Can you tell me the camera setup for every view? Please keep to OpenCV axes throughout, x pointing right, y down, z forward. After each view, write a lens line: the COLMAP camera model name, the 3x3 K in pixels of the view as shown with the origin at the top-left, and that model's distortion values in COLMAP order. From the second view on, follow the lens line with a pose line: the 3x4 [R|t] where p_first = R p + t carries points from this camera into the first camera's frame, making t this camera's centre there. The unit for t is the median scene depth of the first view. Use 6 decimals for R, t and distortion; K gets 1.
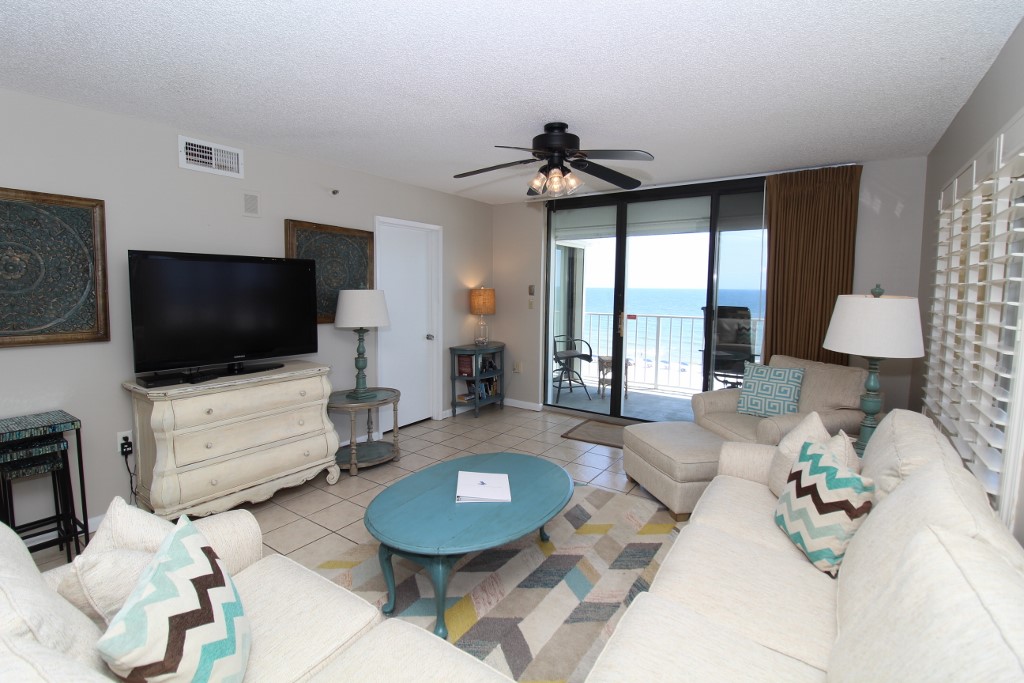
lens RADIAL K [[456.4, 0, 510.3], [0, 456.4, 317.4], [0, 0, 1]] dist [0.001810, 0.000006]
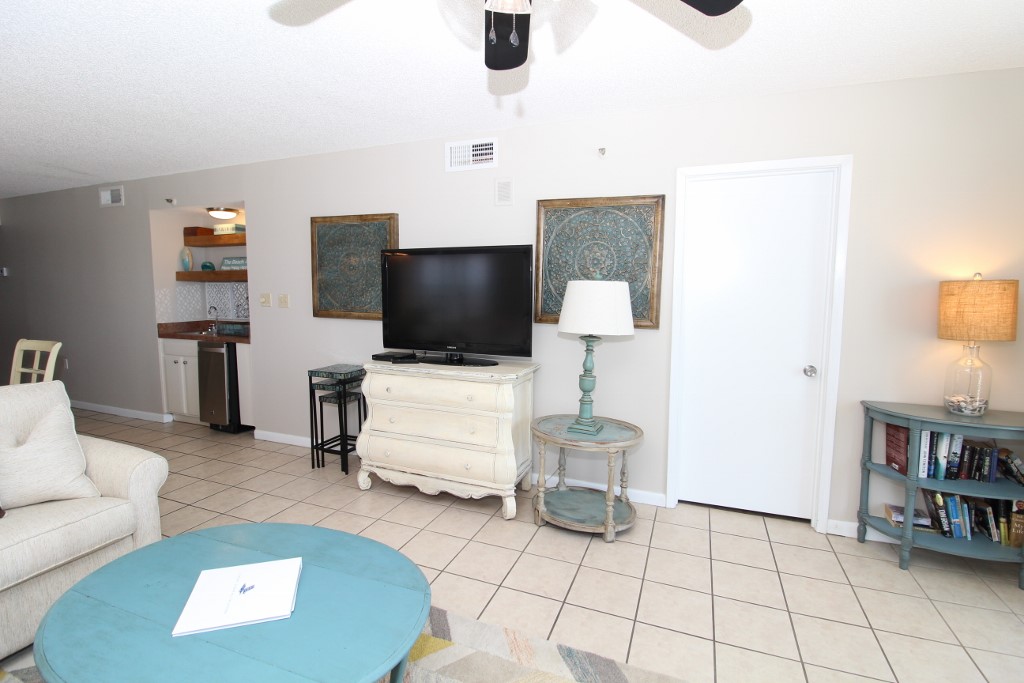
lens RADIAL K [[472.7, 0, 507.6], [0, 472.7, 329.6], [0, 0, 1]] dist [-0.002197, -0.000825]
pose [[0.248282, 0.080090, -0.965371, 0.355972], [-0.067822, 0.995568, 0.065152, -0.024172], [0.966311, 0.049297, 0.252613, 0.687137]]
